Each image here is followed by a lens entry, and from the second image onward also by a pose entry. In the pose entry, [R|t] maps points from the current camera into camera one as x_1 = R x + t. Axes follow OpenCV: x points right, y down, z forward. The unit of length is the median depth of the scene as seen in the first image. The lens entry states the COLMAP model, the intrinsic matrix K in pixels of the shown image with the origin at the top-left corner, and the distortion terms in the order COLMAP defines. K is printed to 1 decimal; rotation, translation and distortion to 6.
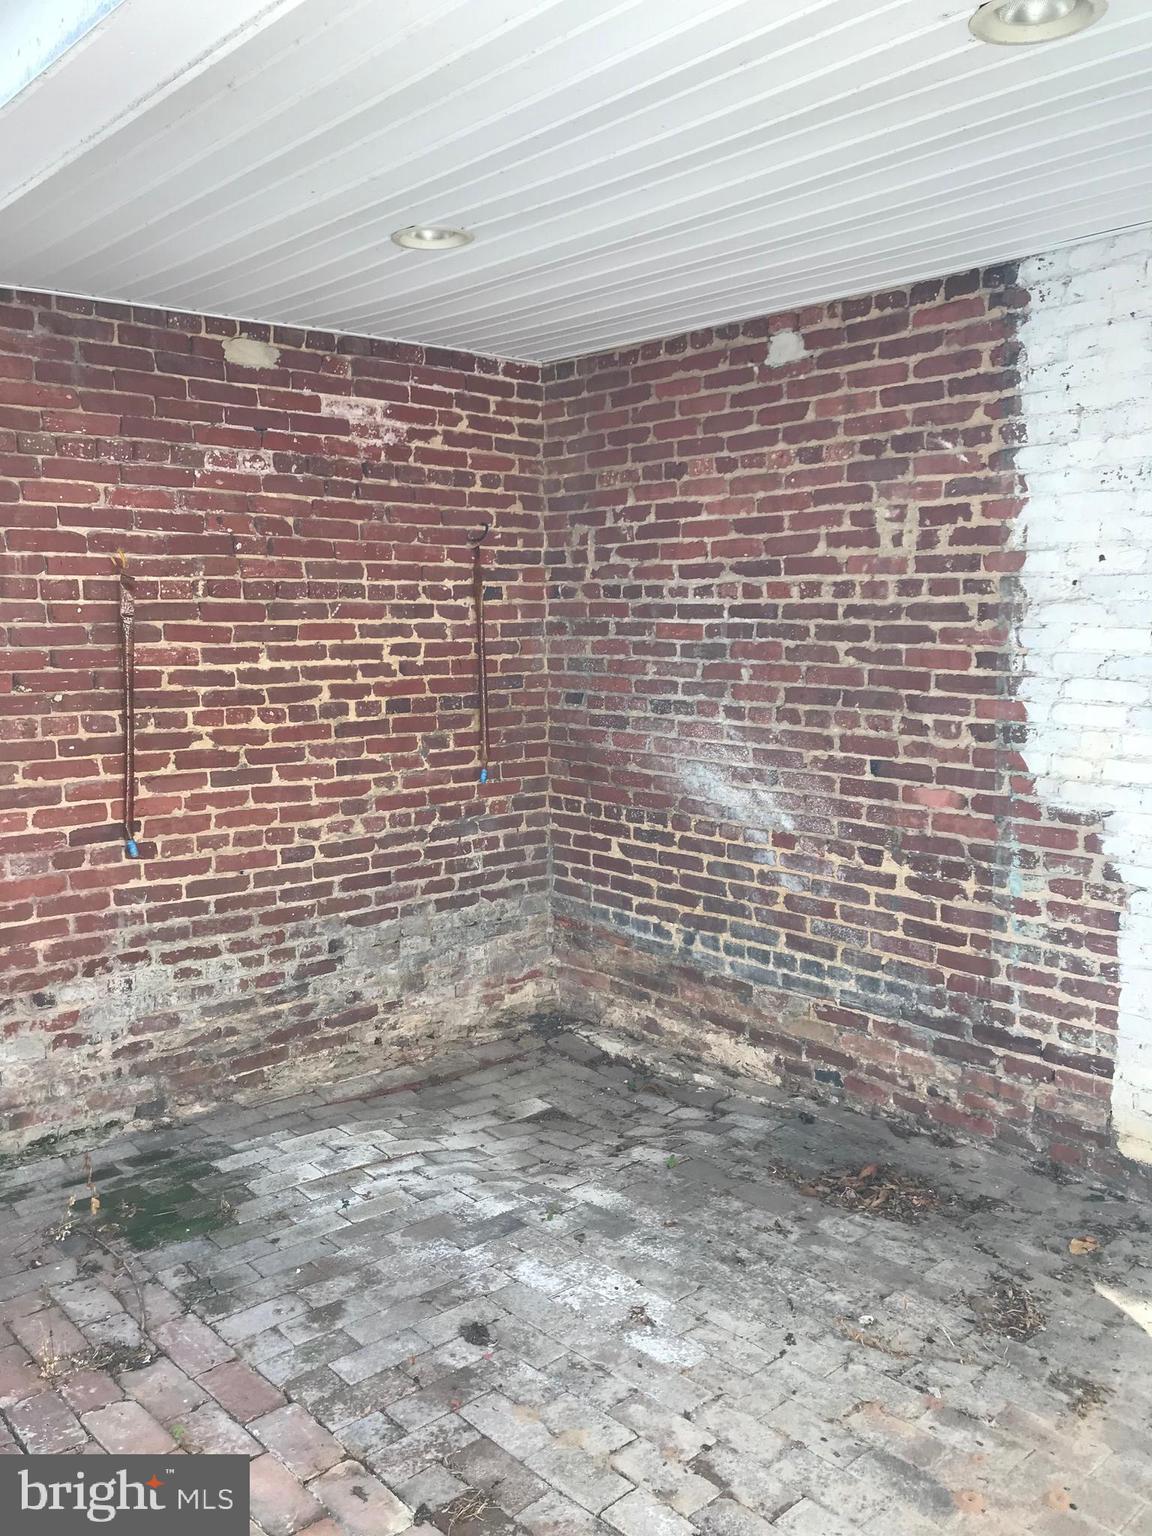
lens RADIAL K [[1283.1, 0, 582.4], [0, 1283.1, 763.9], [0, 0, 1]] dist [-0.007060, 0.039036]
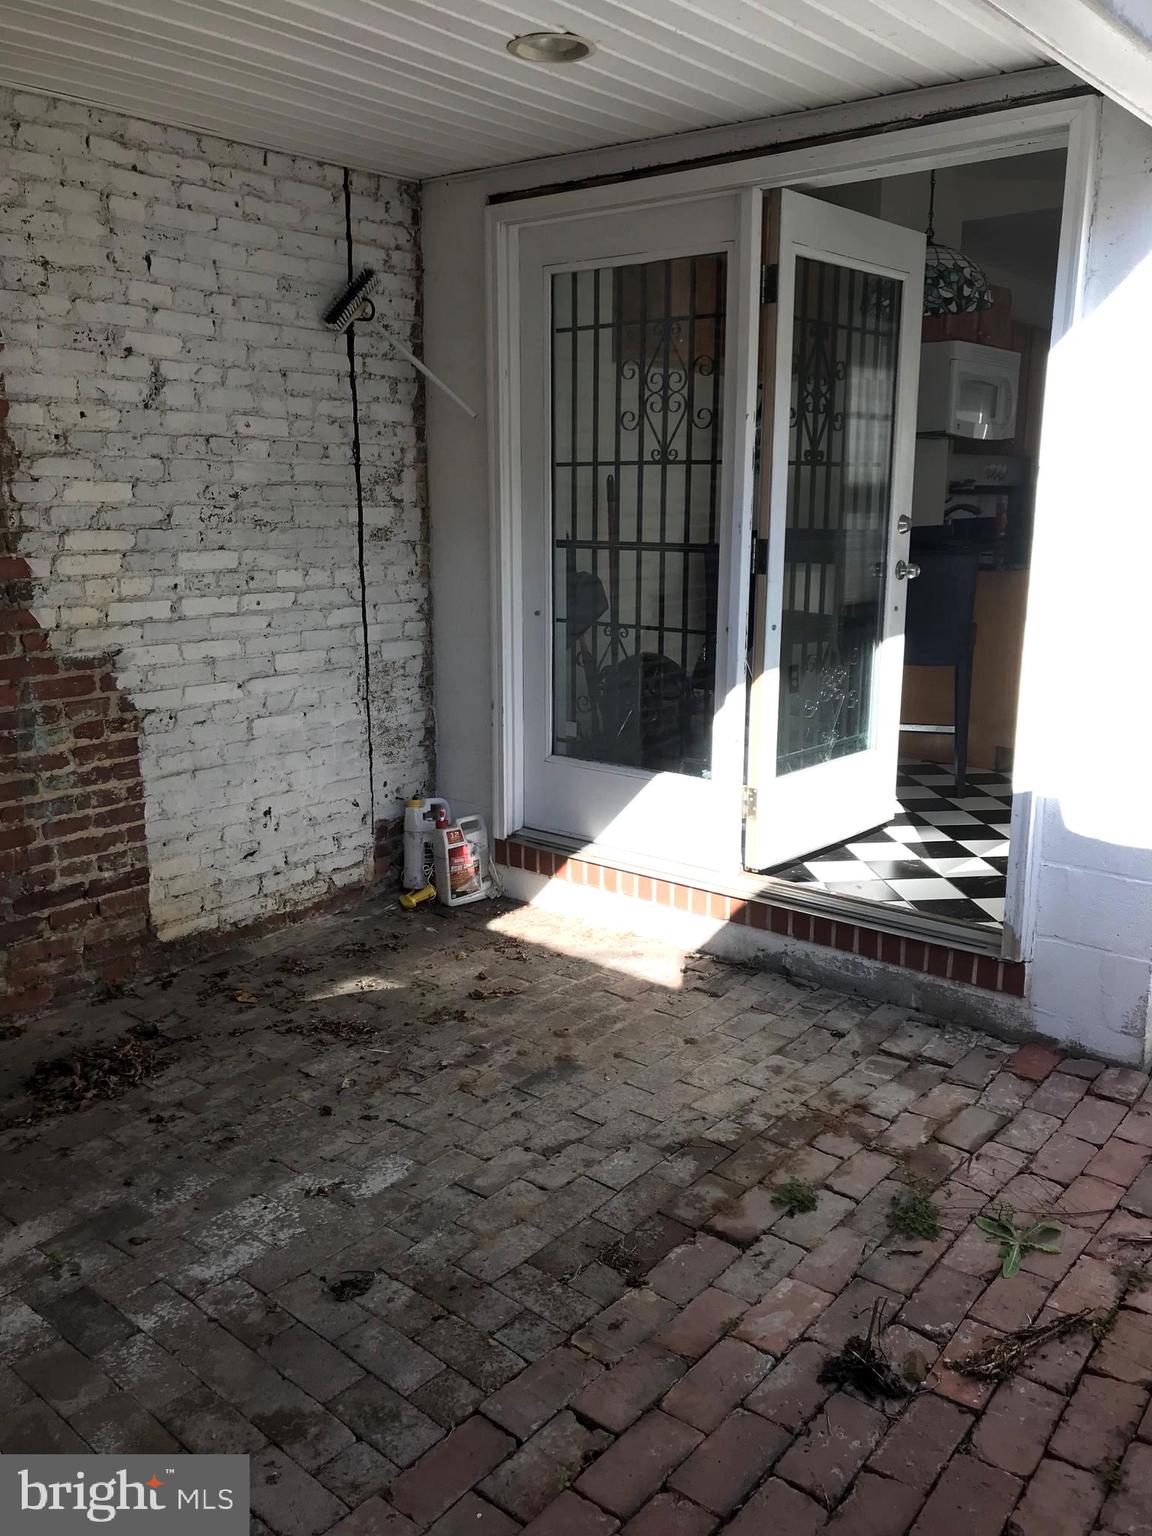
lens RADIAL K [[1283.1, 0, 578.7], [0, 1283.1, 772.1], [0, 0, 1]] dist [-0.007060, 0.039036]
pose [[-0.149459, -0.210865, 0.966022, -0.739053], [0.116155, 0.966486, 0.228938, -0.068433], [-0.981922, 0.146425, -0.119957, 0.754041]]
